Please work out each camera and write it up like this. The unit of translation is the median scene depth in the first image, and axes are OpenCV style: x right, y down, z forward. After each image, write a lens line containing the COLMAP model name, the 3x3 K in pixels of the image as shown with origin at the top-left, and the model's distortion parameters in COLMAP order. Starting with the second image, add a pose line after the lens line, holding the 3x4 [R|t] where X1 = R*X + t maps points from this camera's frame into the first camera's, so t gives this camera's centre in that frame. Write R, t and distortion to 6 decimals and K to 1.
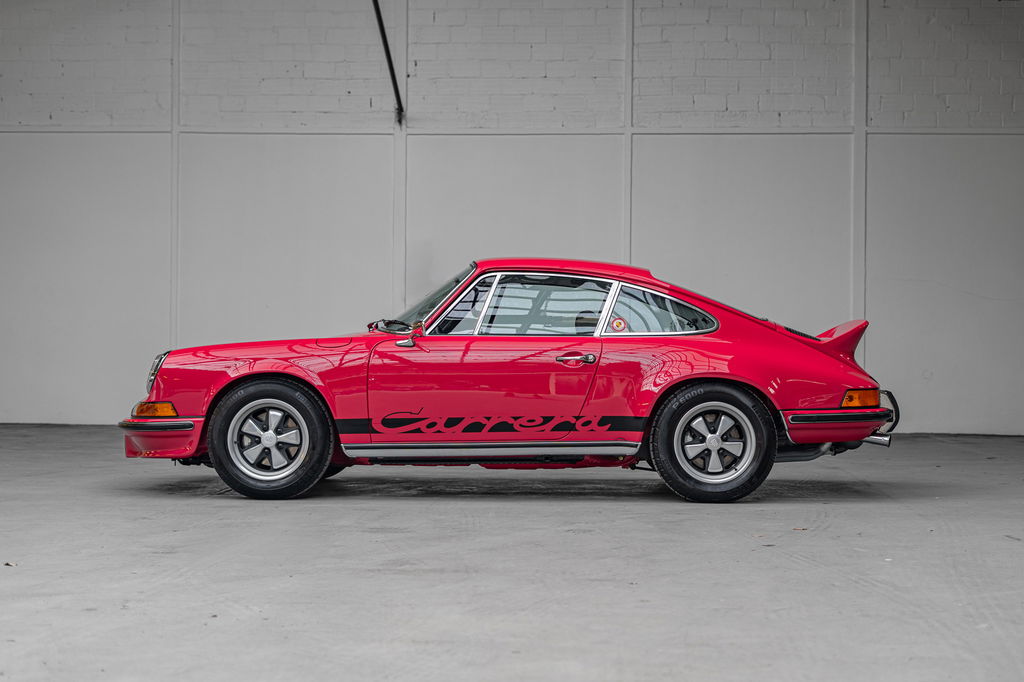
lens RADIAL K [[1449.2, 0, 536.4], [0, 1449.2, 351.6], [0, 0, 1]] dist [-0.009080, 0.000000]
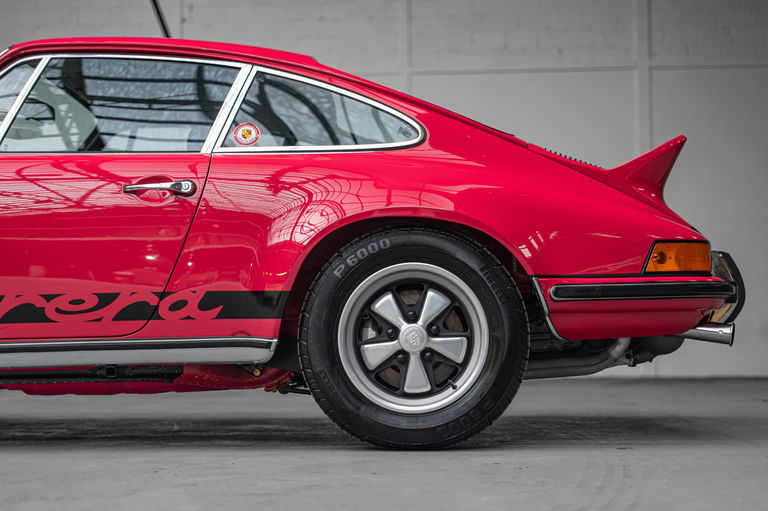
lens RADIAL K [[1086.9, 0, 384.0], [0, 1086.9, 258.9], [0, 0, 1]] dist [-0.009080, 0.000000]
pose [[0.999854, -0.013085, -0.011001, 0.115010], [0.012215, 0.997055, -0.075712, 0.063048], [0.011959, 0.075567, 0.997069, 0.582559]]
